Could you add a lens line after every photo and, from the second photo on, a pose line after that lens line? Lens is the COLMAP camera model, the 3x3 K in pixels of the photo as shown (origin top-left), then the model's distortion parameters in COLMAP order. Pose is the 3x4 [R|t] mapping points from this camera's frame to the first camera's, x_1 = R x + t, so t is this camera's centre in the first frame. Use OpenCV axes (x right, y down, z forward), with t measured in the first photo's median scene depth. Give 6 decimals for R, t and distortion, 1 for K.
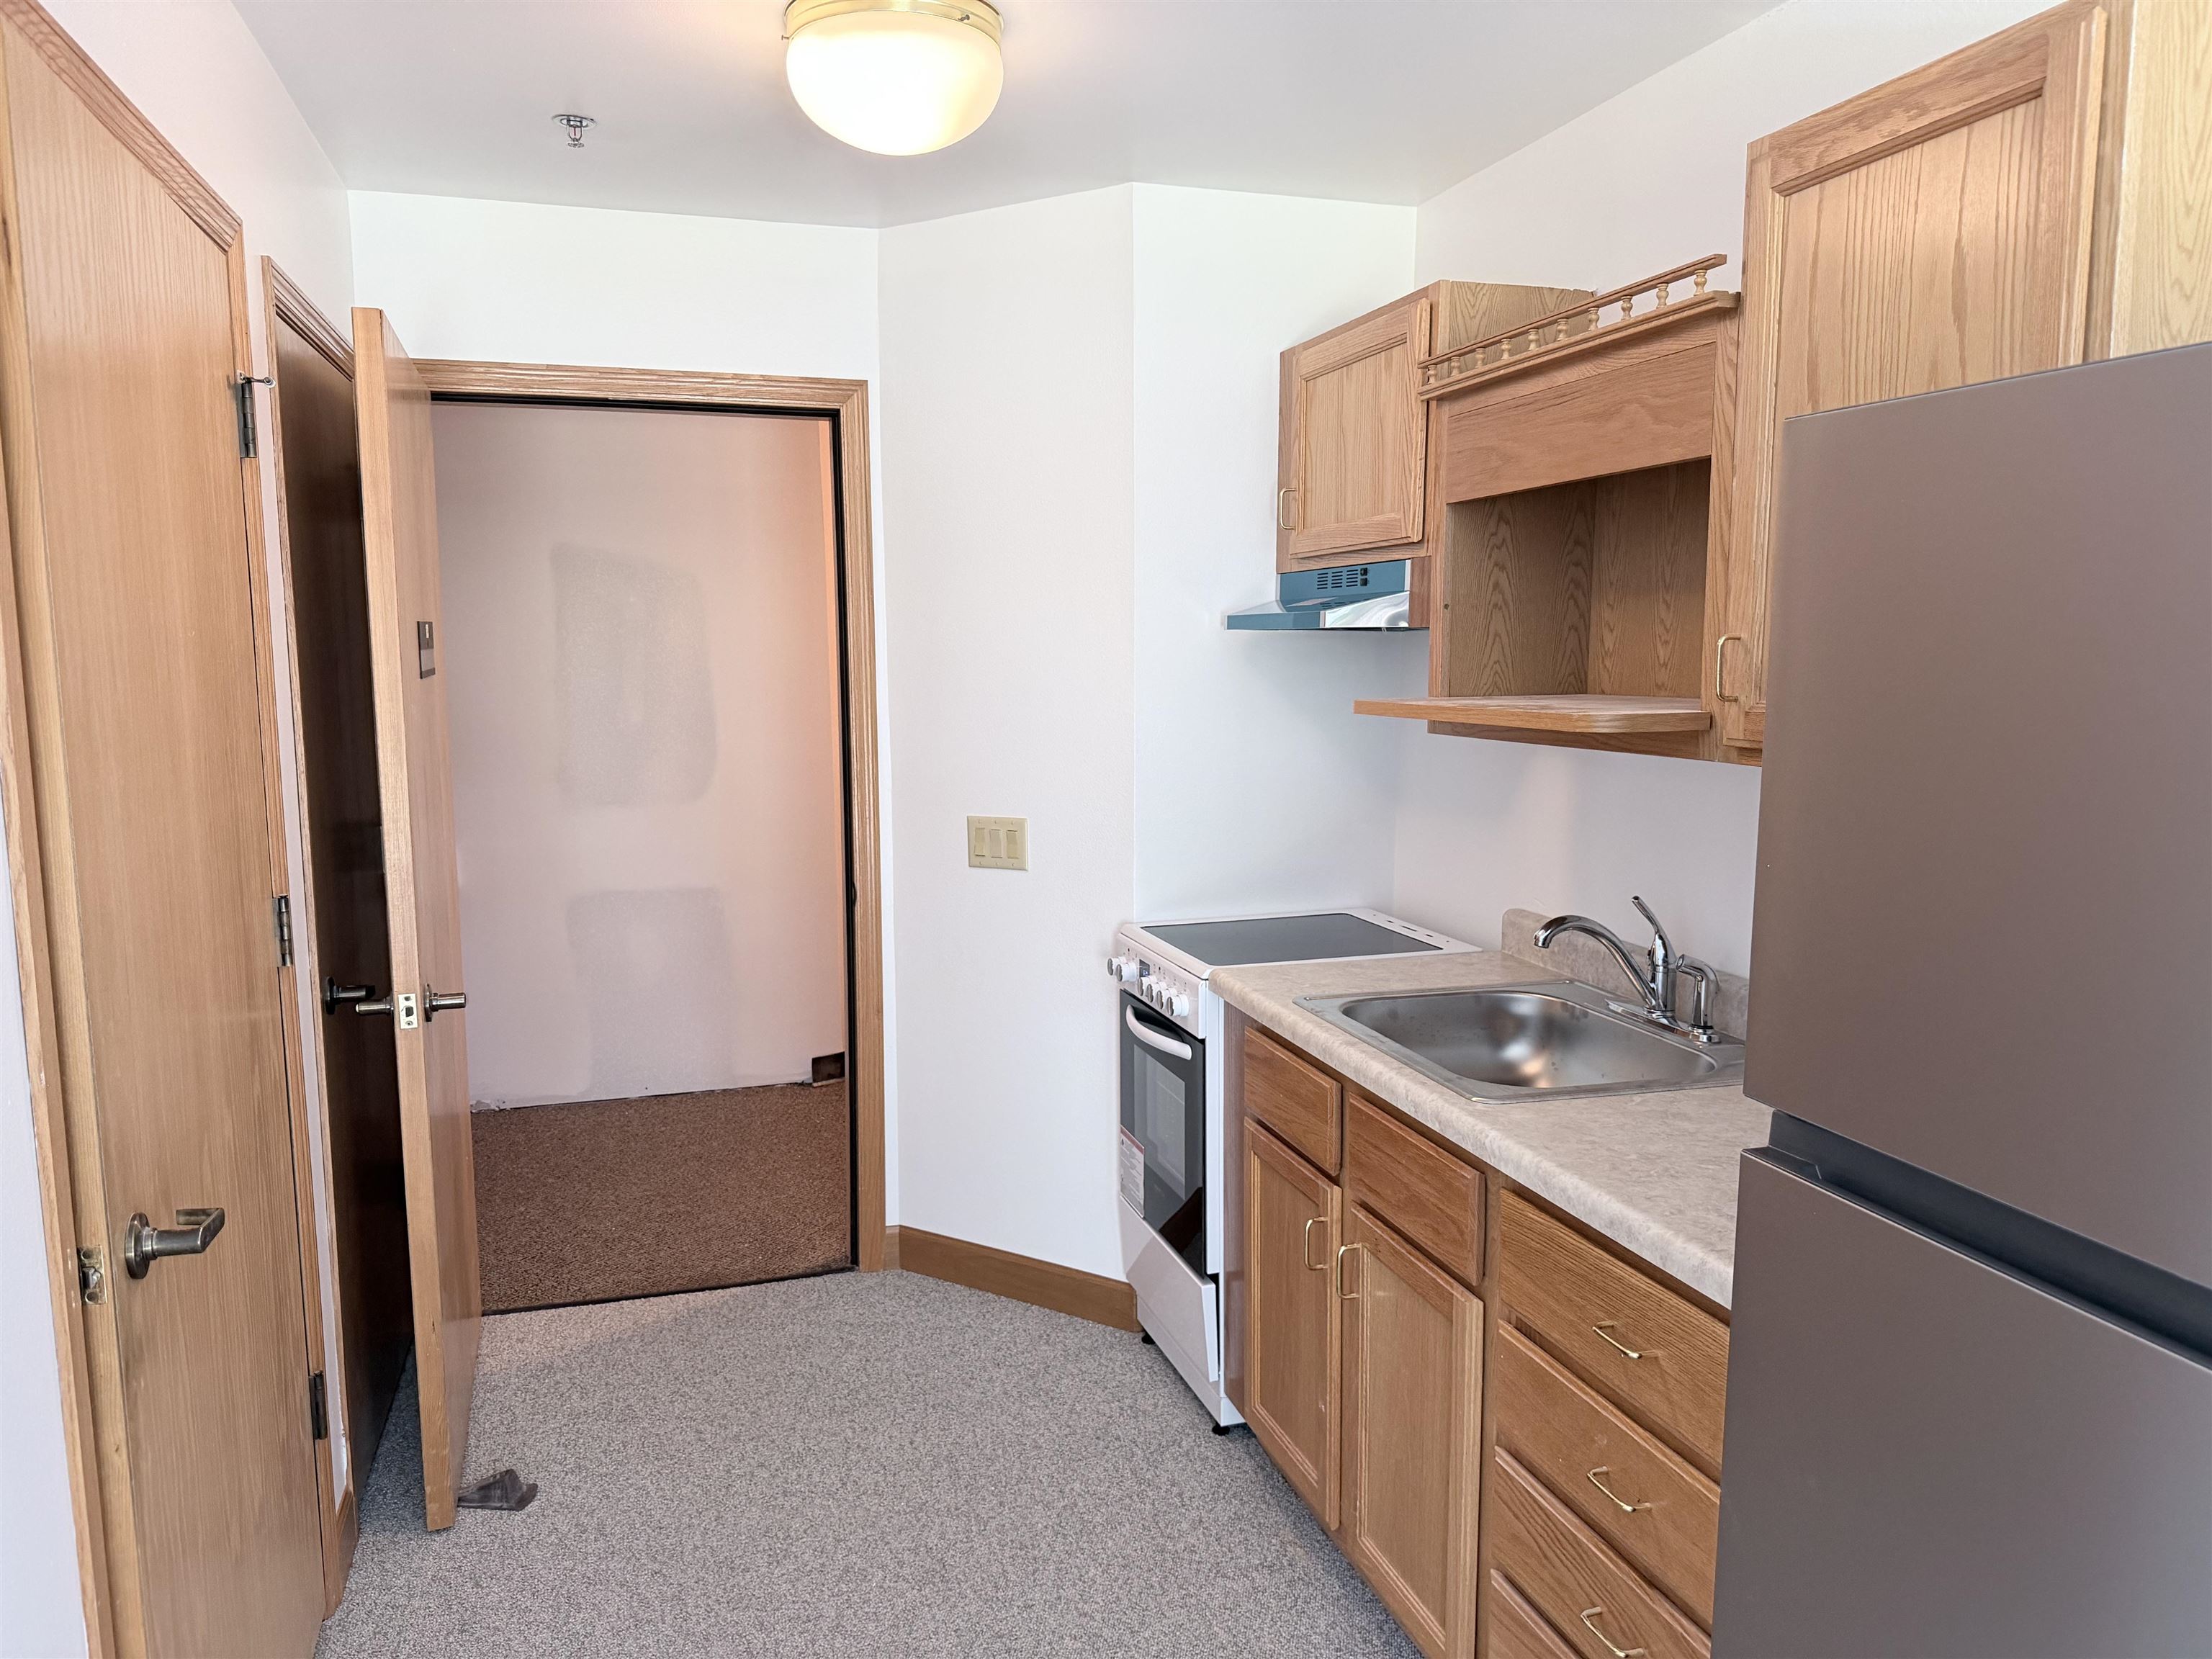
lens RADIAL K [[1573.1, 0, 1104.0], [0, 1573.1, 827.6], [0, 0, 1]] dist [0.029265, -0.037881]
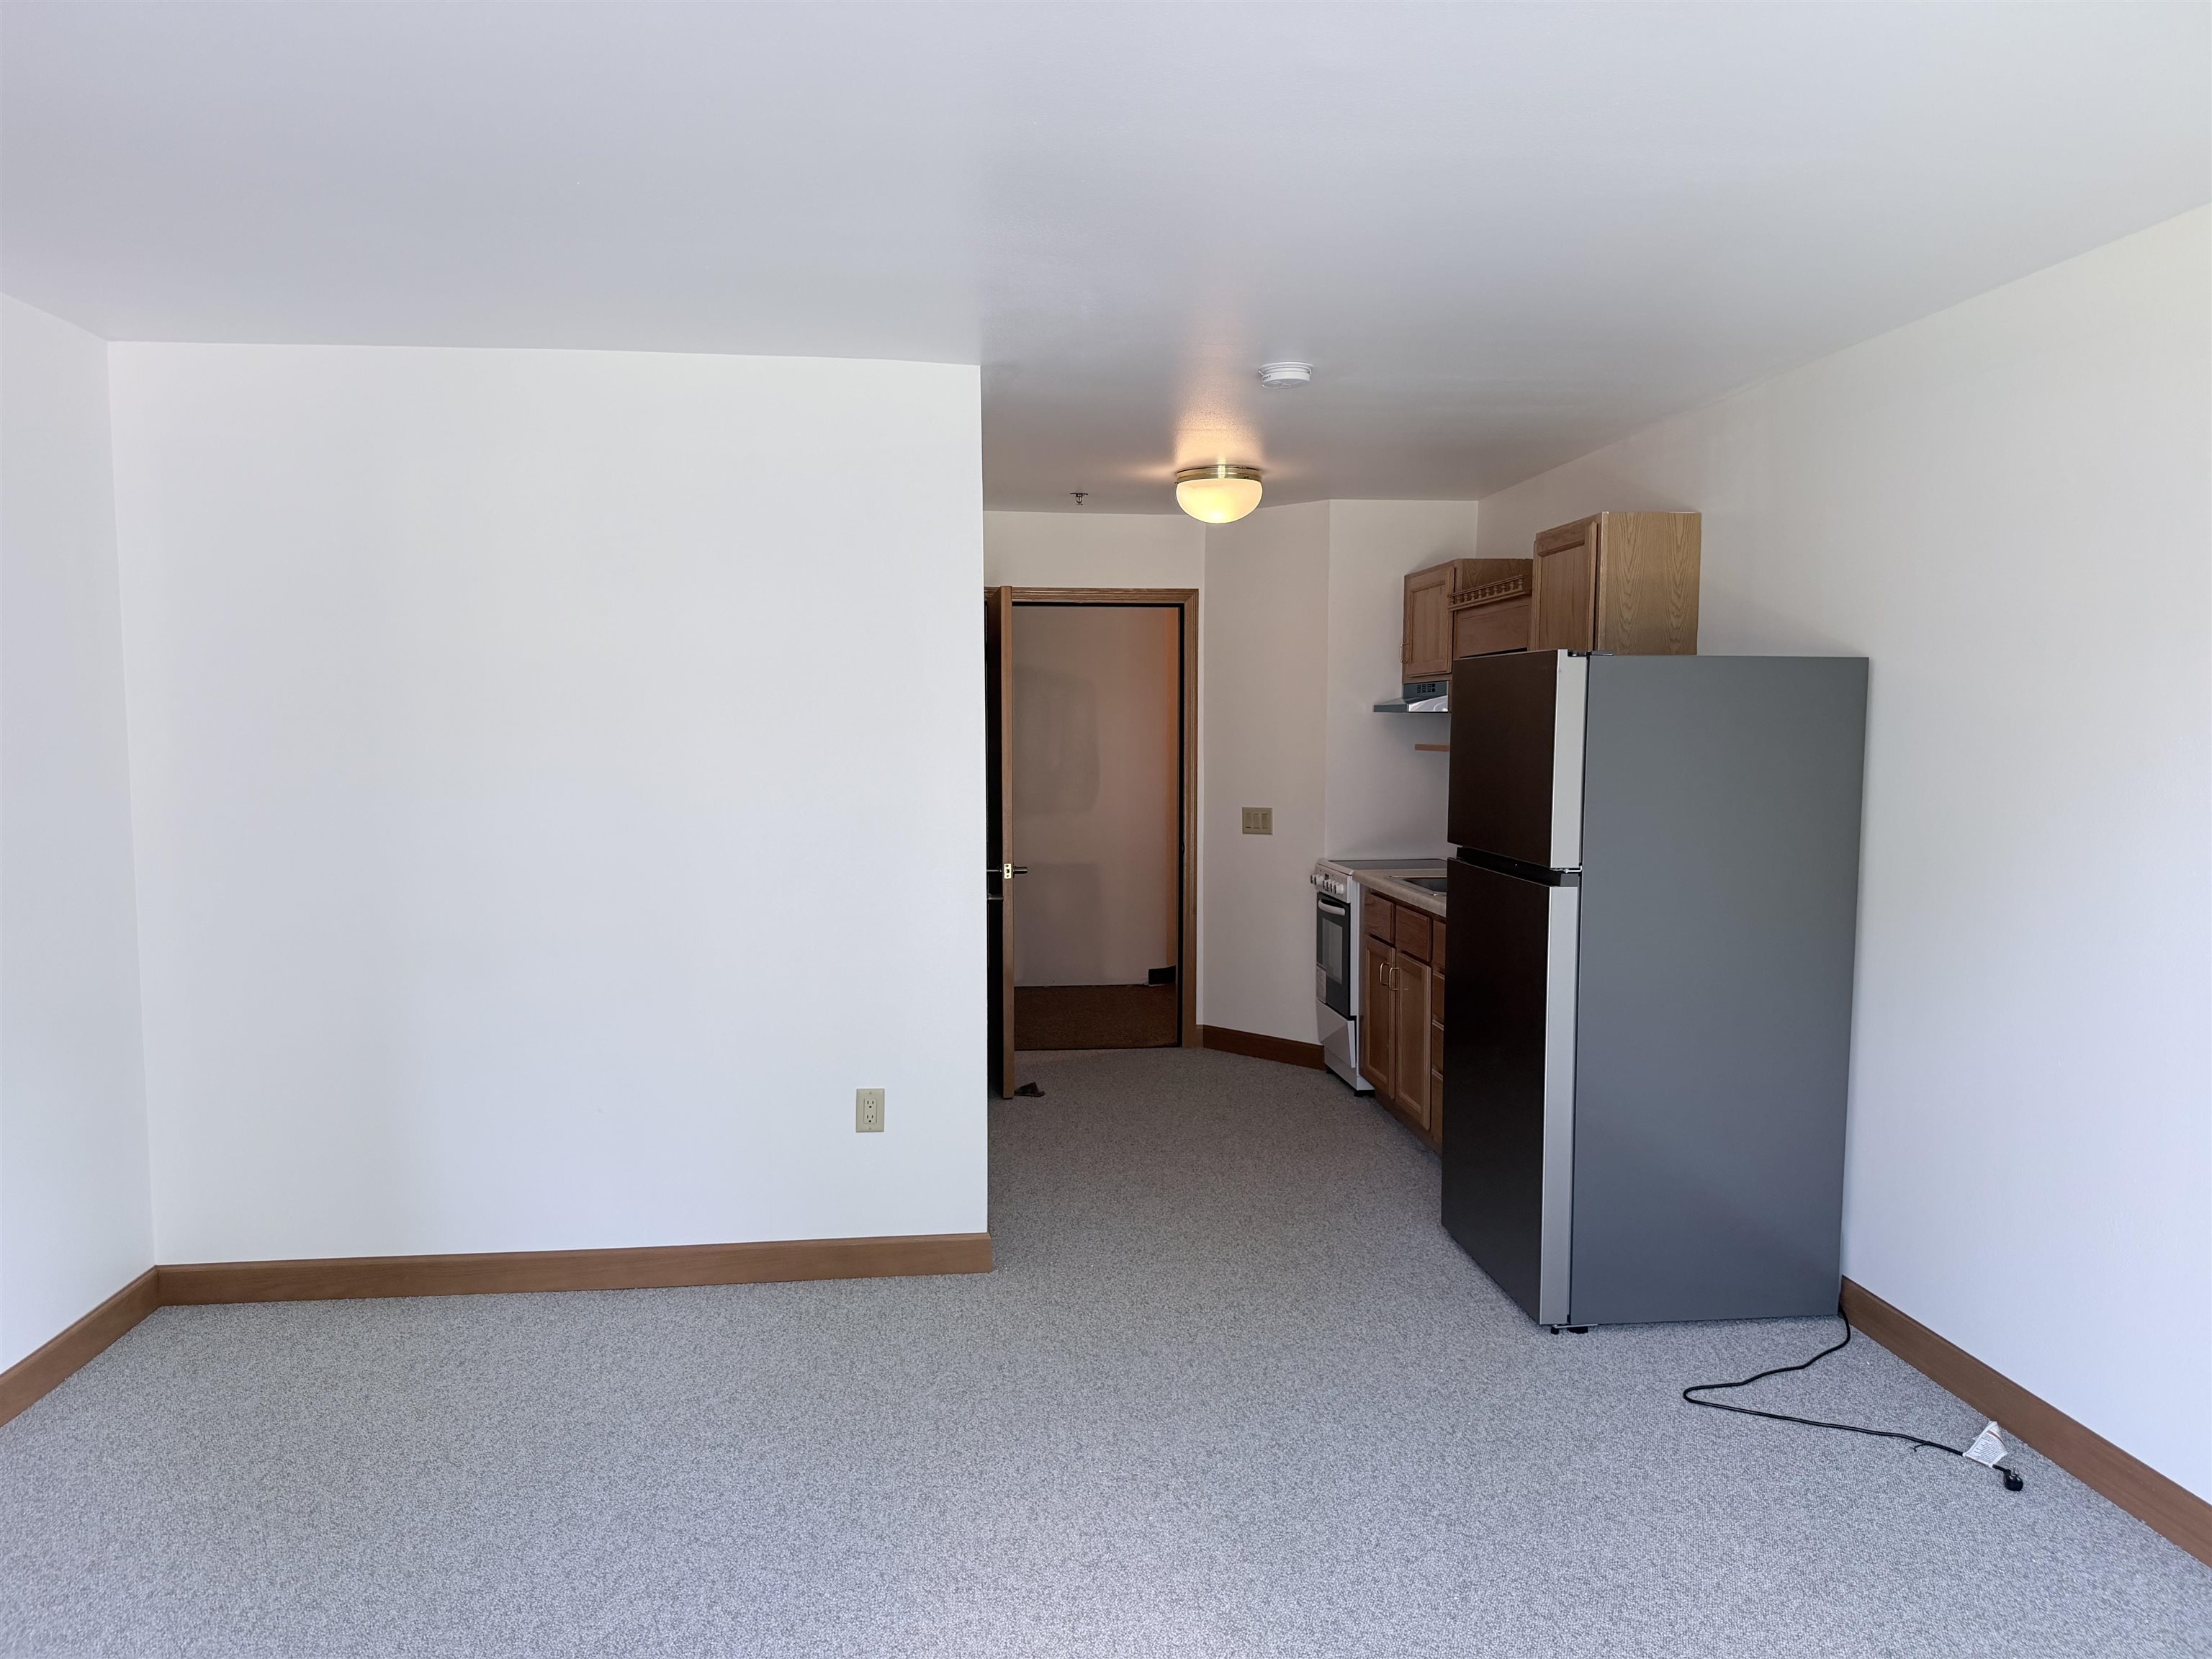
lens RADIAL K [[1573.1, 0, 1100.1], [0, 1573.1, 827.8], [0, 0, 1]] dist [0.029265, -0.037881]
pose [[0.982206, 0.016479, -0.187085, 0.119442], [-0.025836, 0.998528, -0.047684, 0.132855], [0.186024, 0.051669, 0.981186, -1.082037]]
